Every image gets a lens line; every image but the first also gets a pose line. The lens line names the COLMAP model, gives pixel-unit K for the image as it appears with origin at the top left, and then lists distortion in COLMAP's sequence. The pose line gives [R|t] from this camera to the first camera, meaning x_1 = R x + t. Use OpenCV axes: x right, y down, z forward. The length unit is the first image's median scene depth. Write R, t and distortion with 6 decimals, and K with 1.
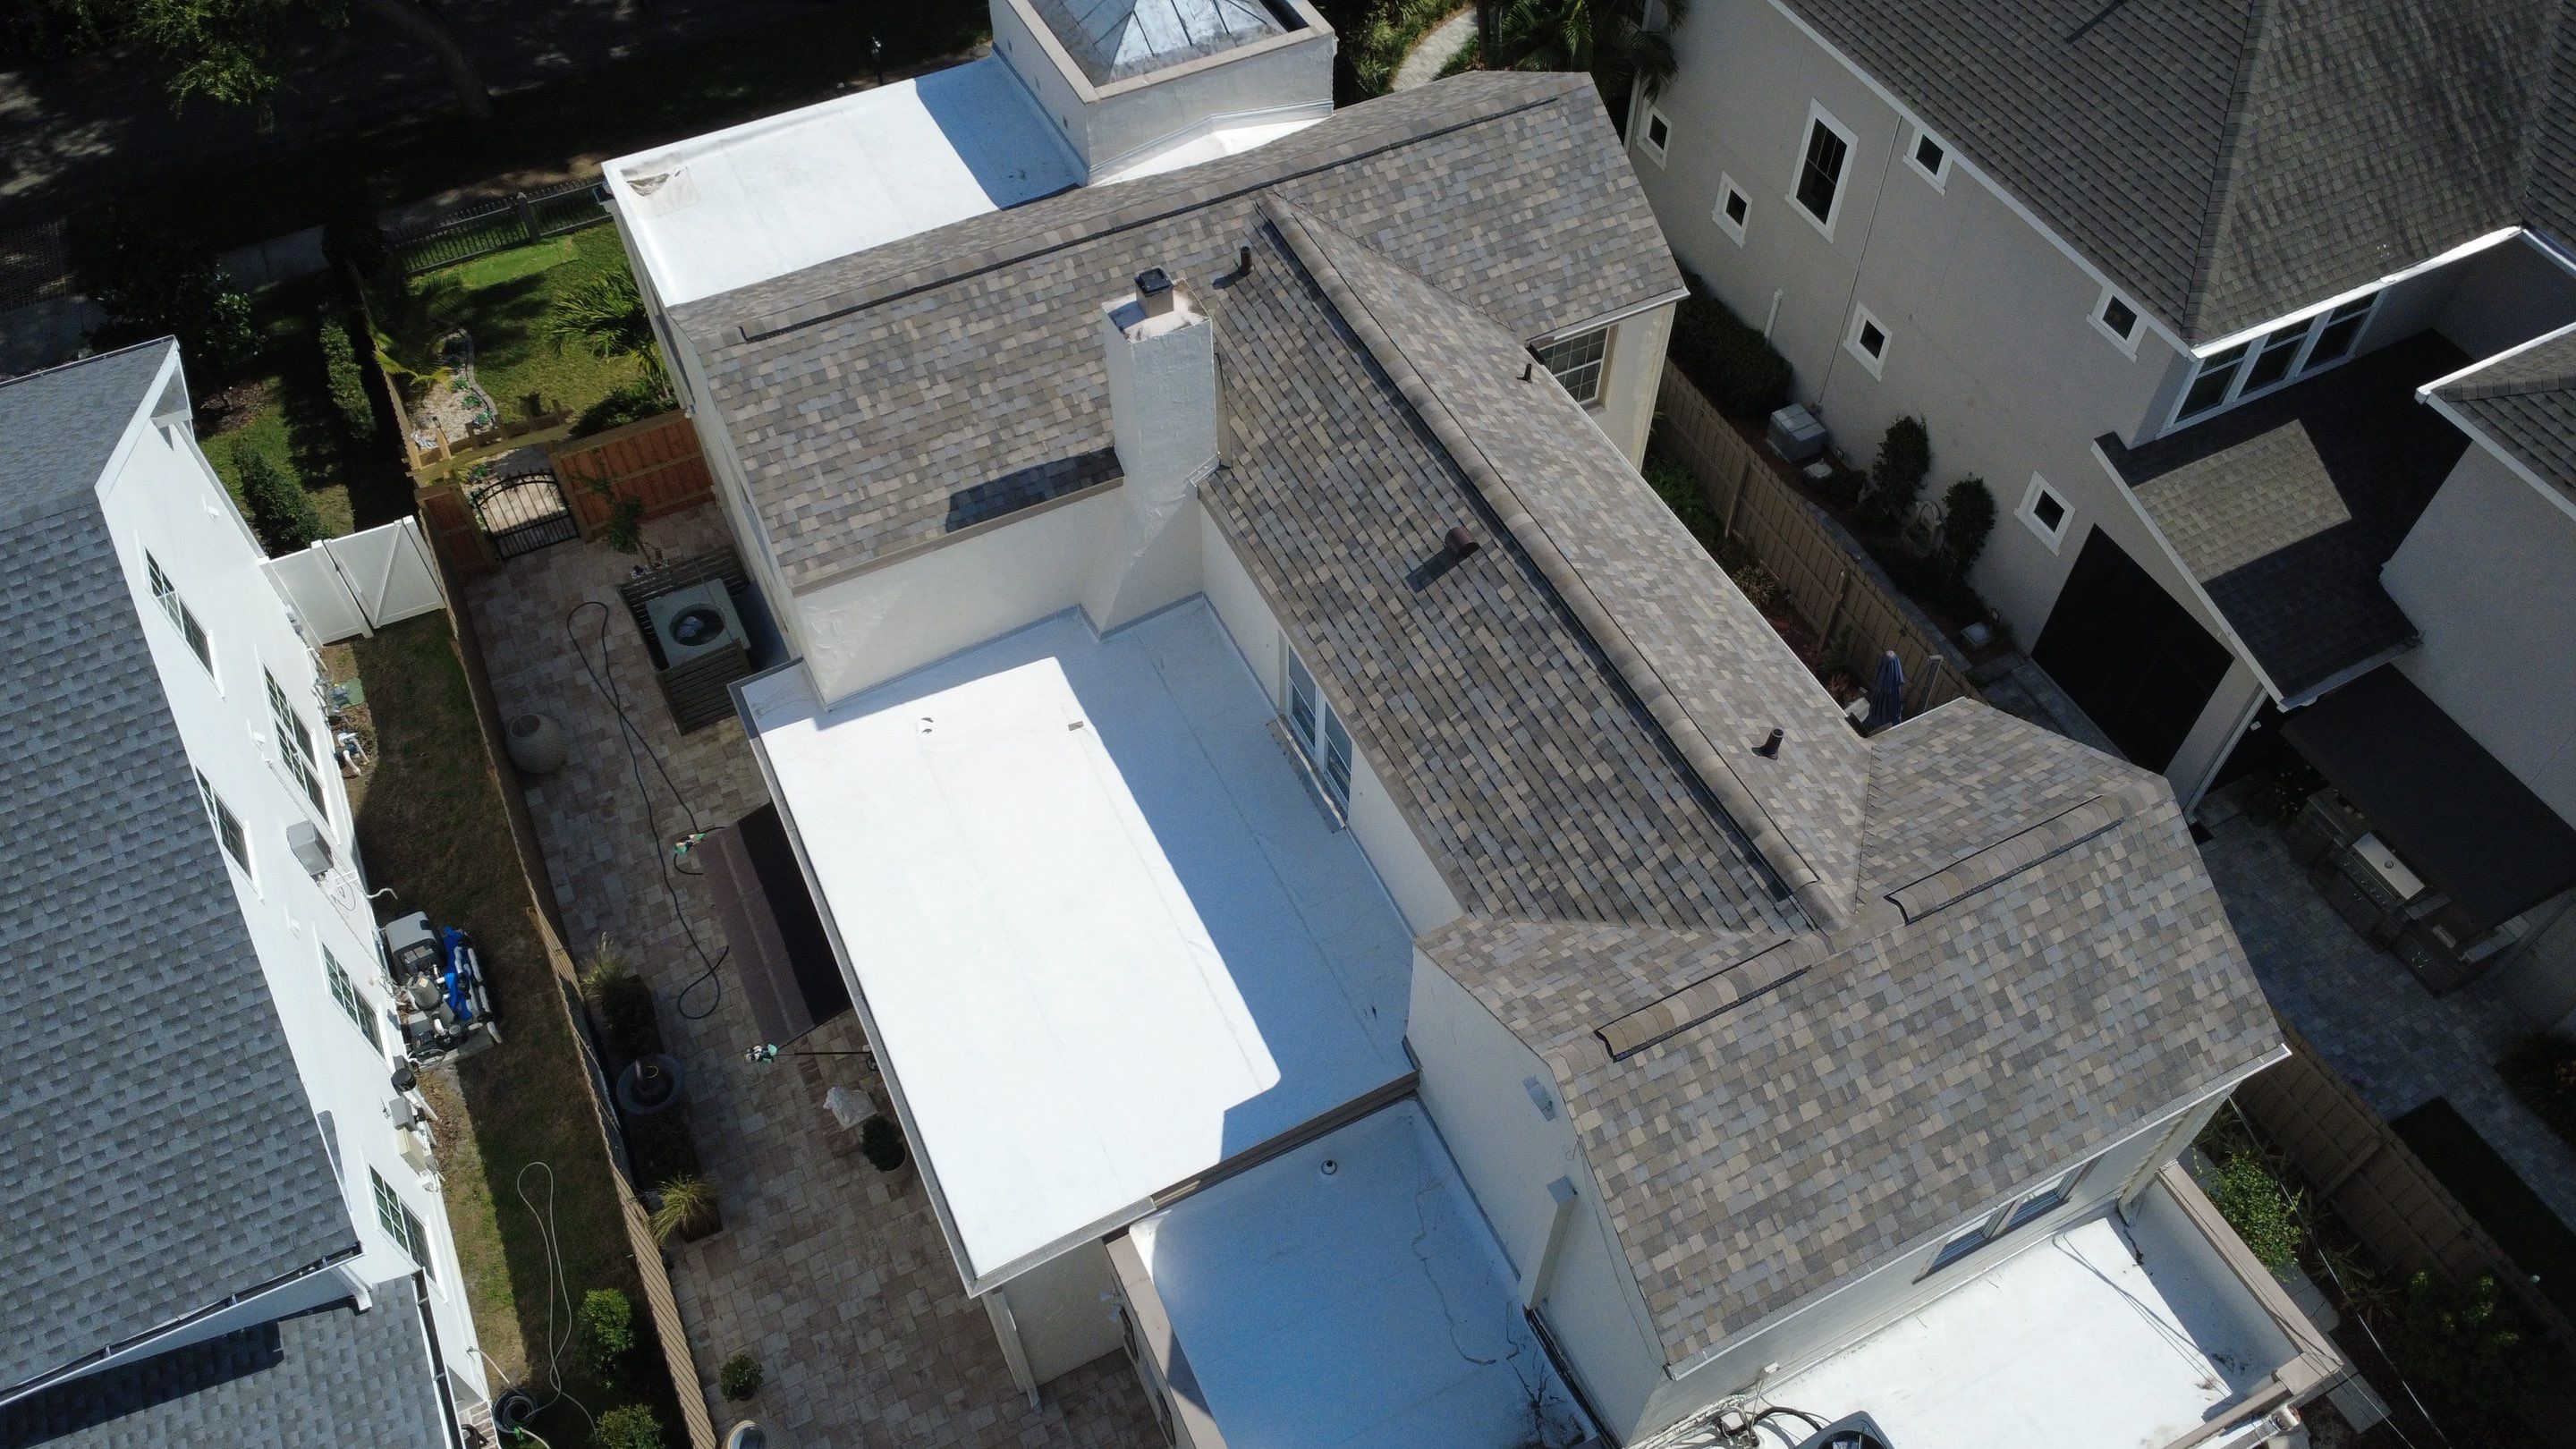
lens RADIAL K [[1885.2, 0, 1284.4], [0, 1885.2, 717.7], [0, 0, 1]] dist [0.001361, -0.004095]
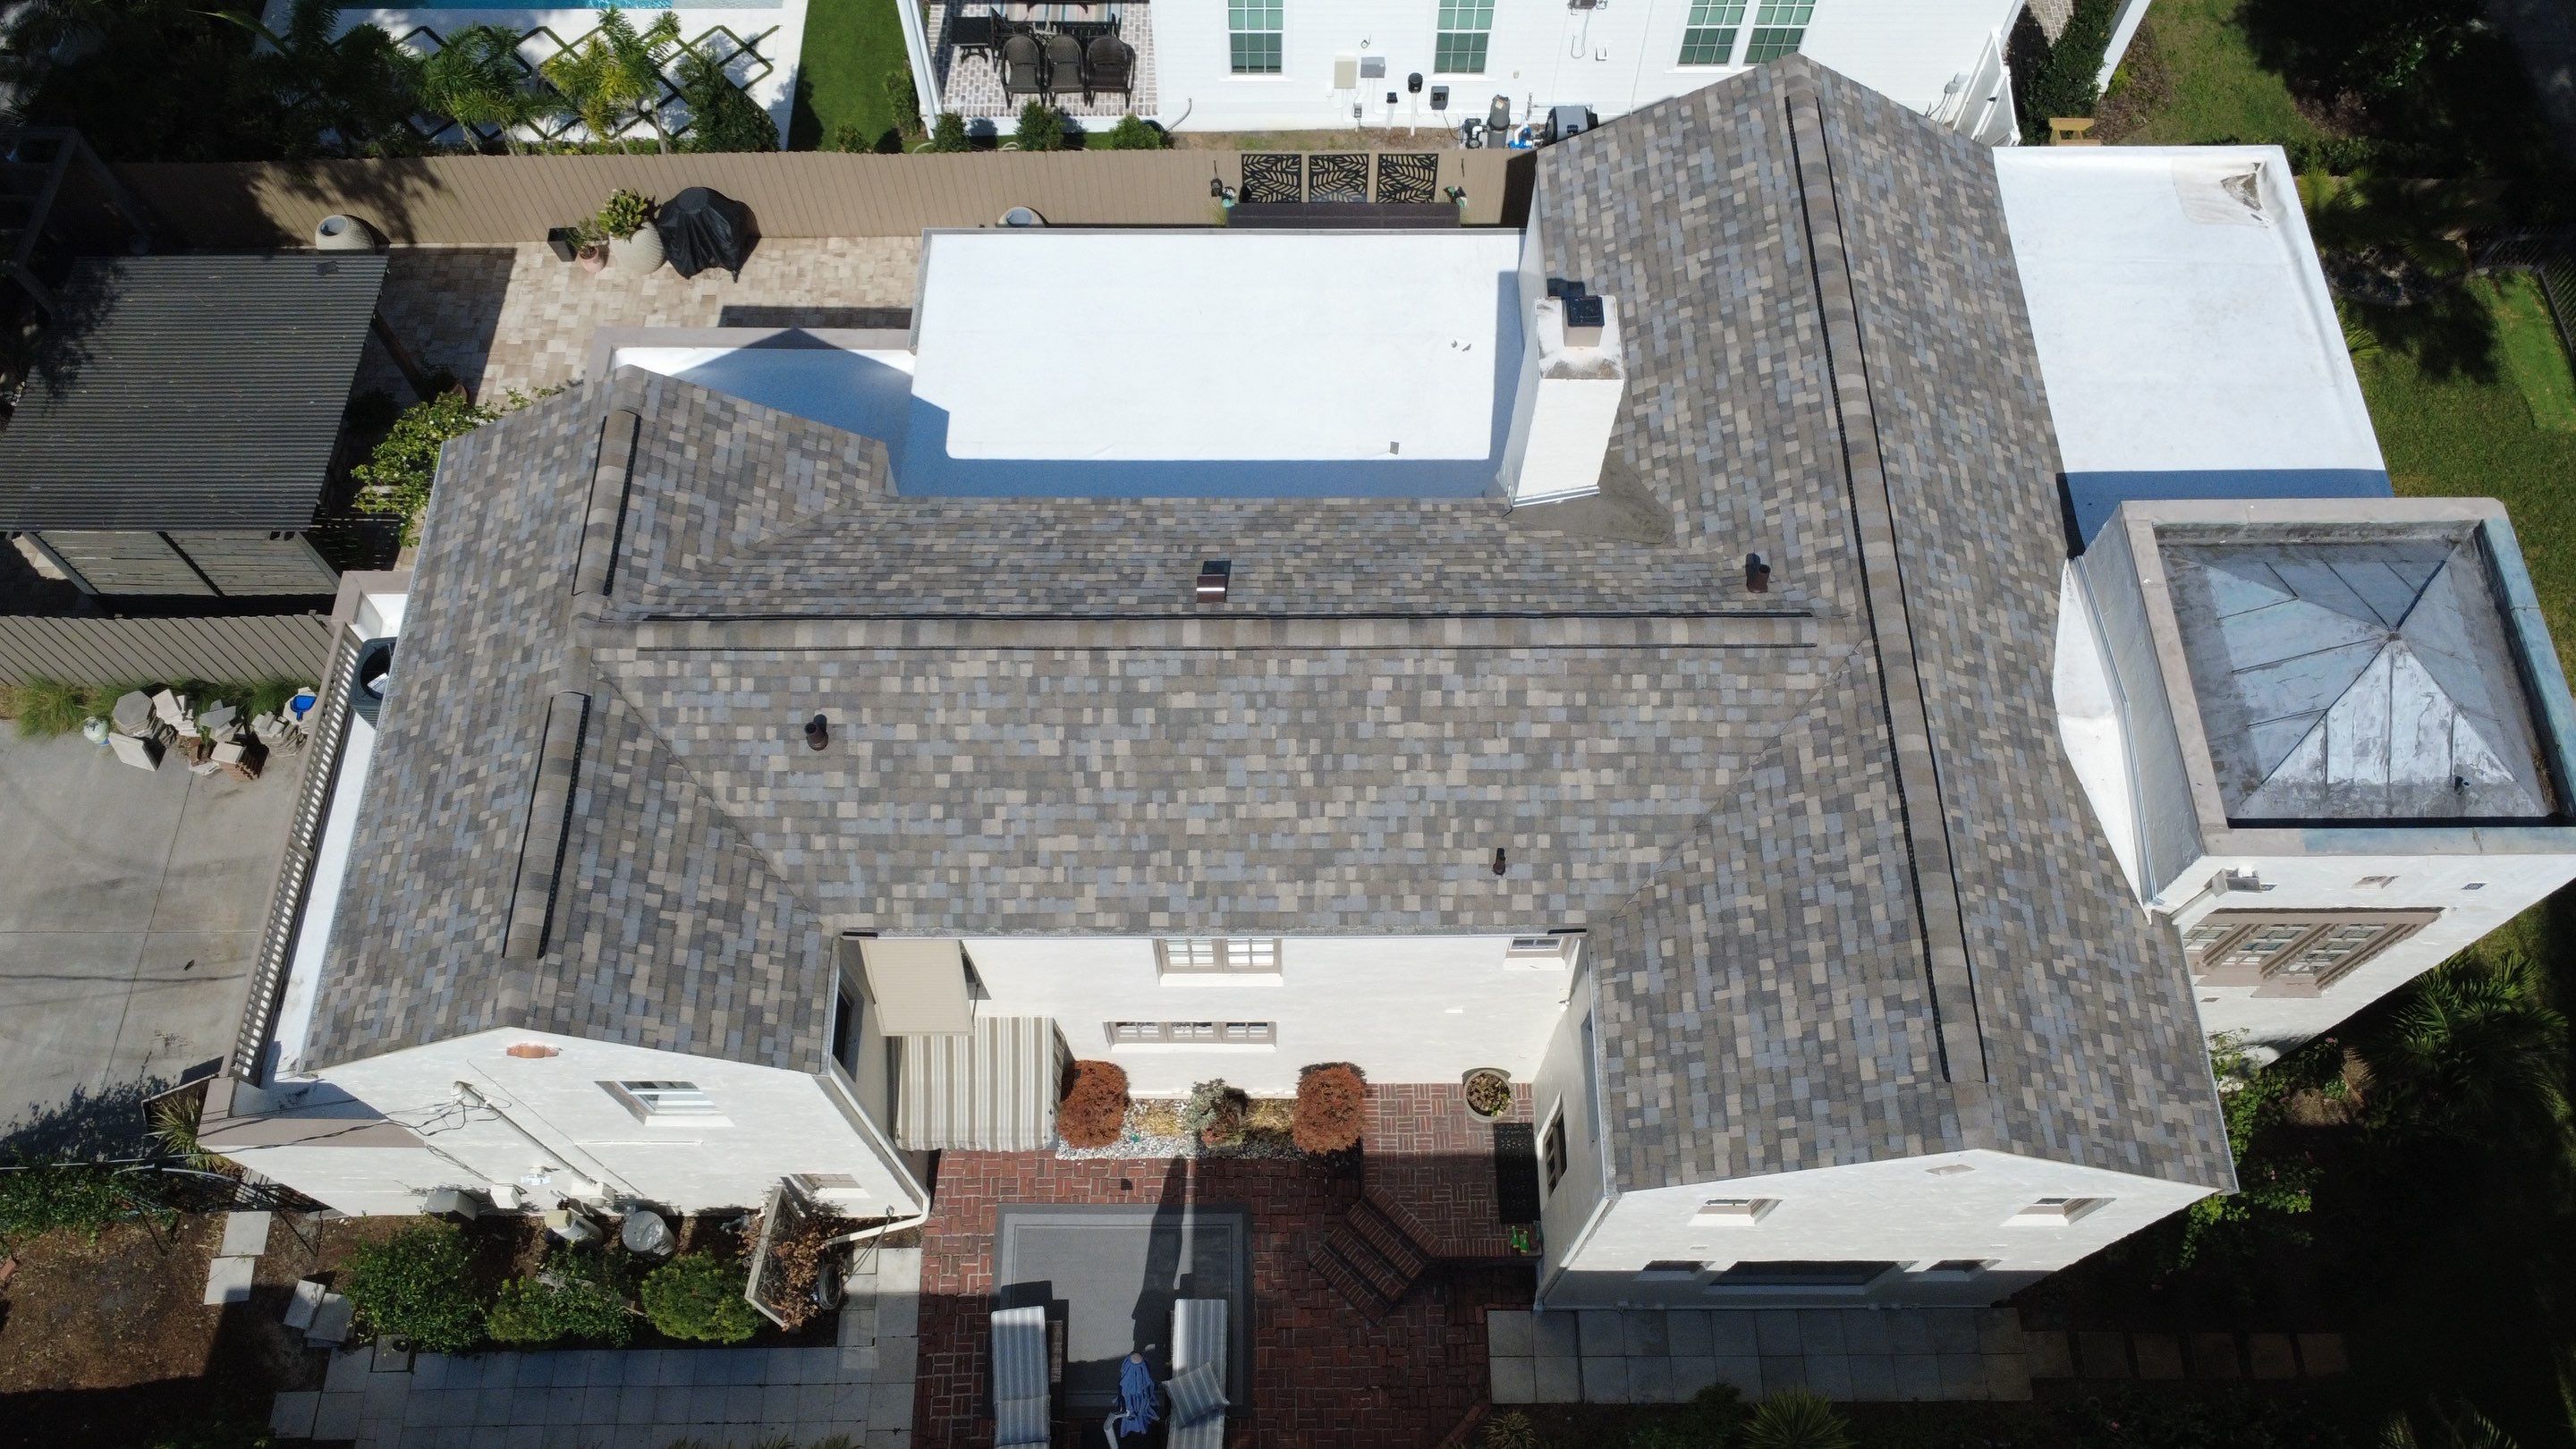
lens RADIAL K [[1885.2, 0, 1284.0], [0, 1885.2, 719.1], [0, 0, 1]] dist [0.001361, -0.004095]
pose [[-0.438953, 0.802476, -0.404168, 0.452640], [-0.709716, -0.033805, 0.703677, -0.691044], [0.551021, 0.595726, 0.584369, 0.495716]]
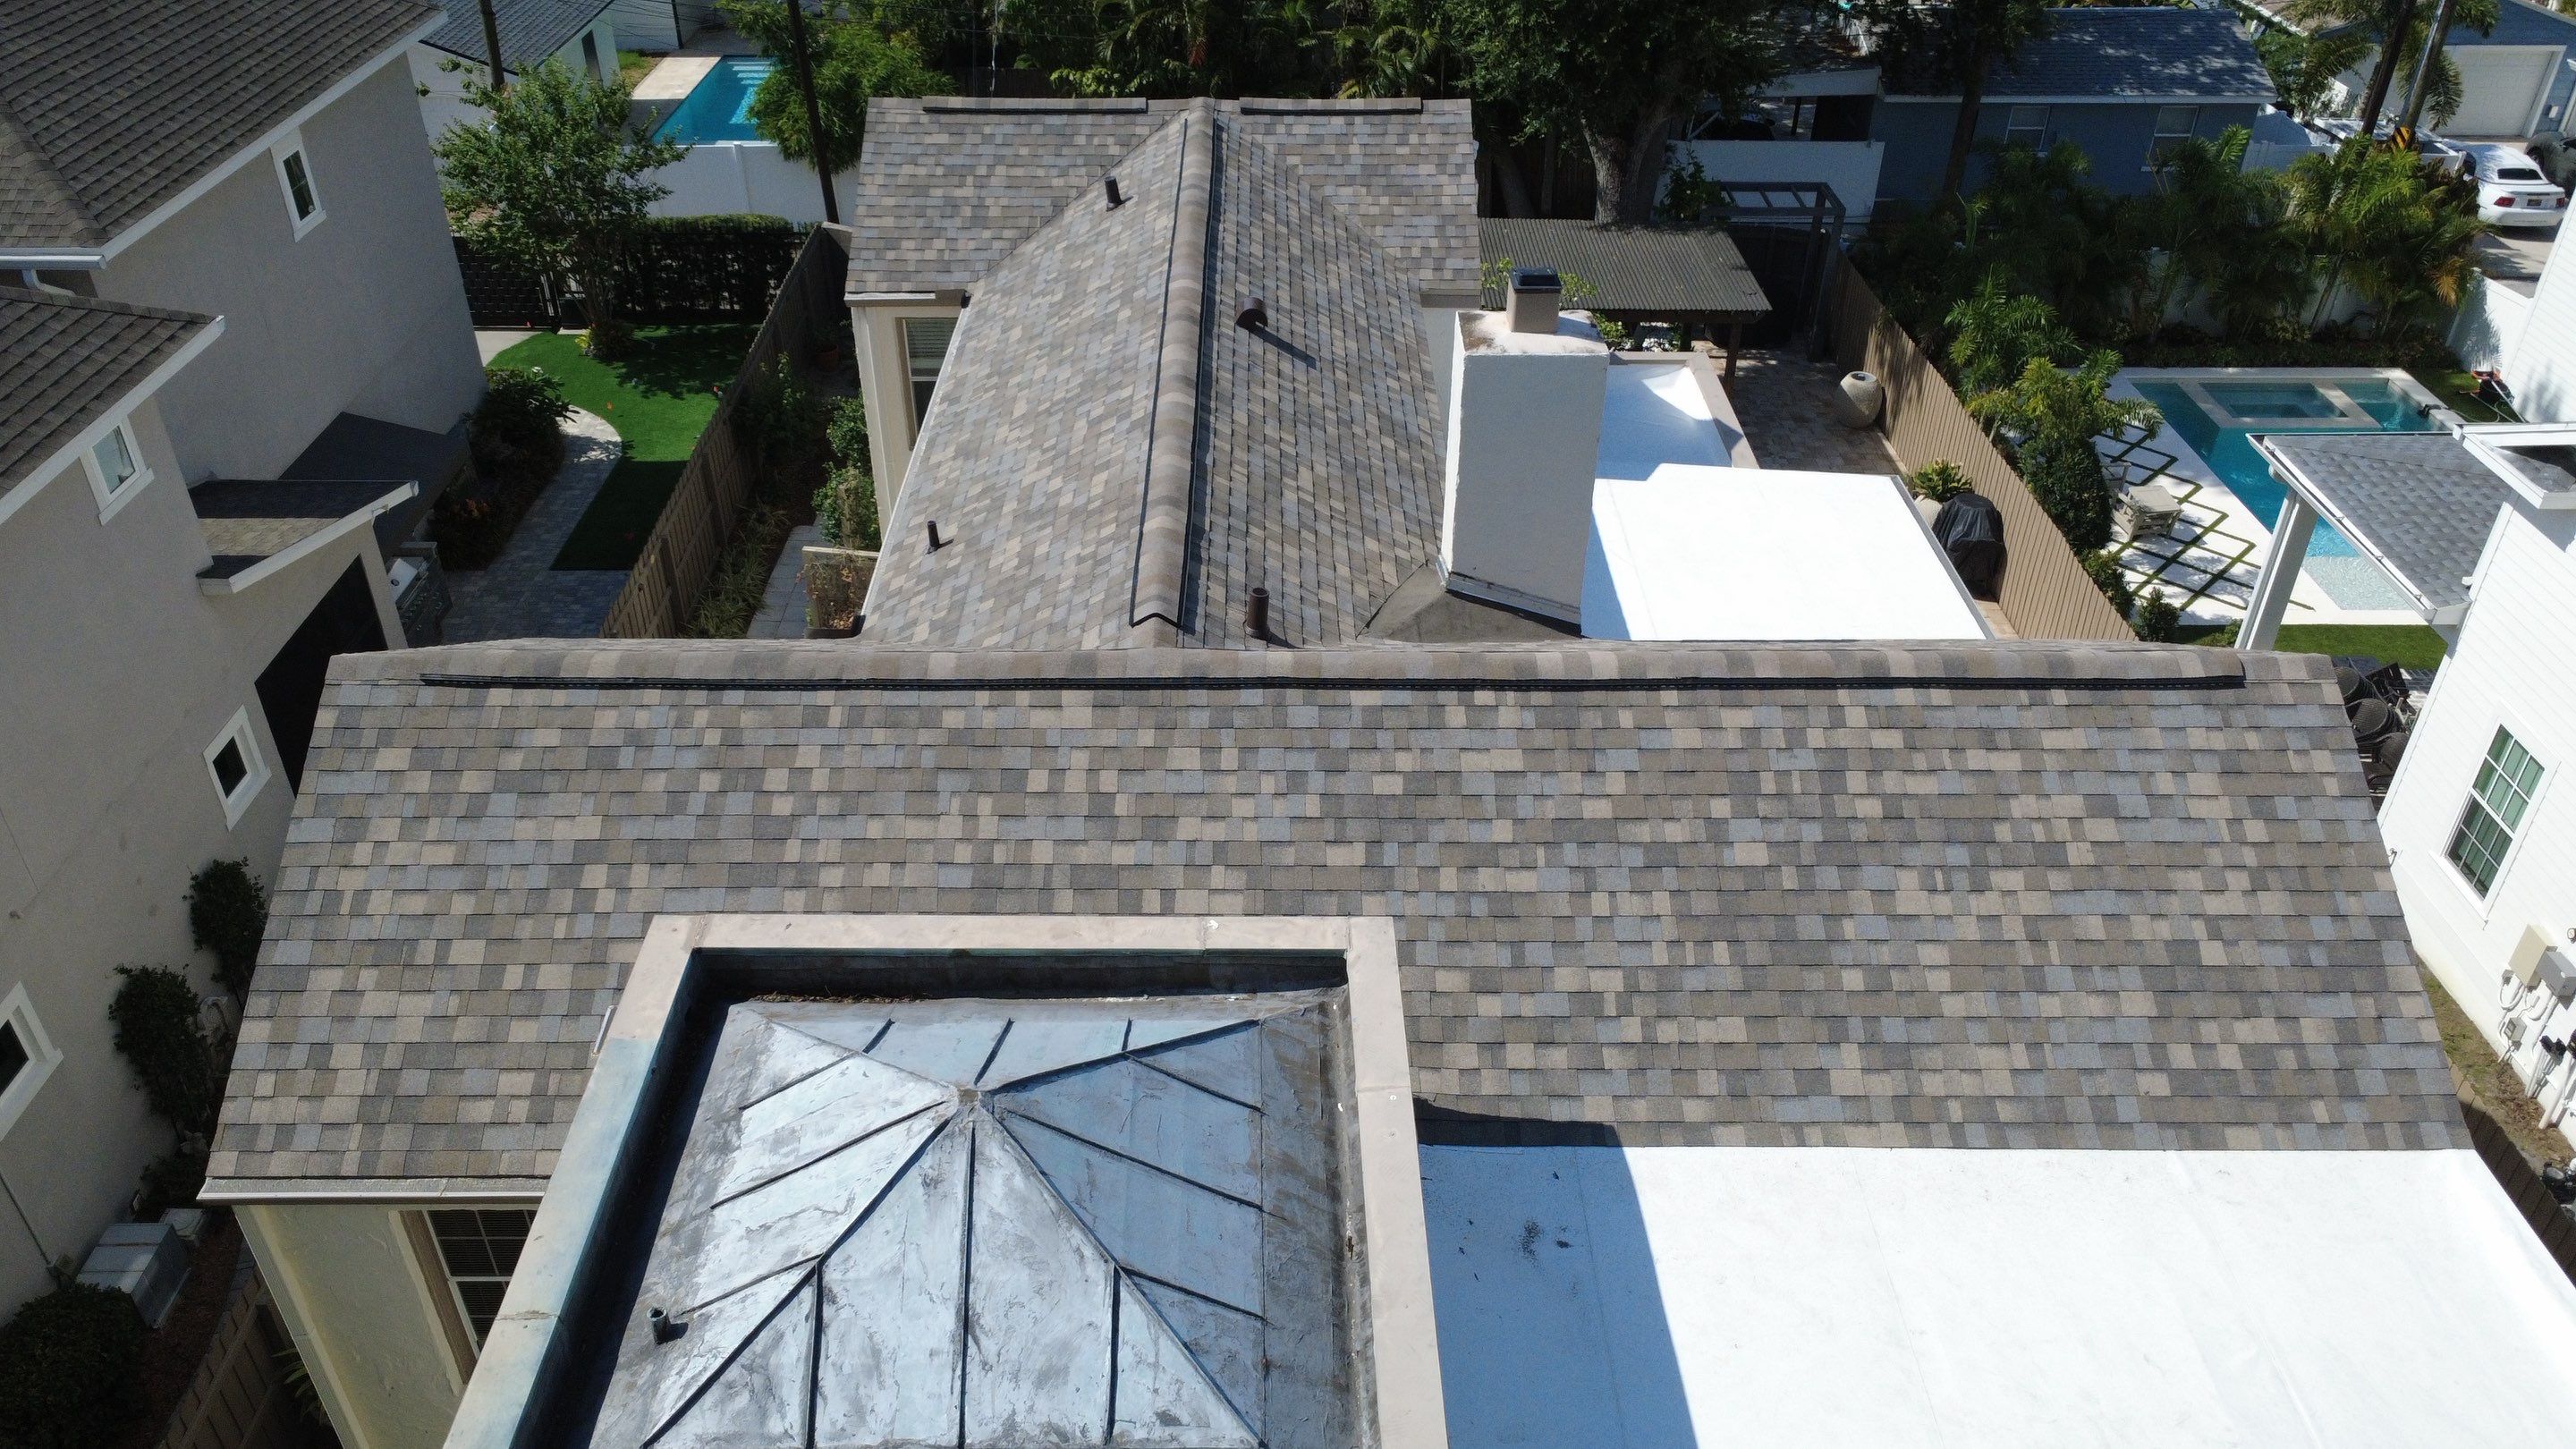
lens RADIAL K [[1885.2, 0, 1286.4], [0, 1885.2, 718.5], [0, 0, 1]] dist [0.001361, -0.004095]
pose [[-0.902016, -0.247078, 0.354005, -0.238651], [0.336288, 0.112042, 0.935071, -0.783198], [-0.270699, 0.962496, -0.017974, 1.094539]]
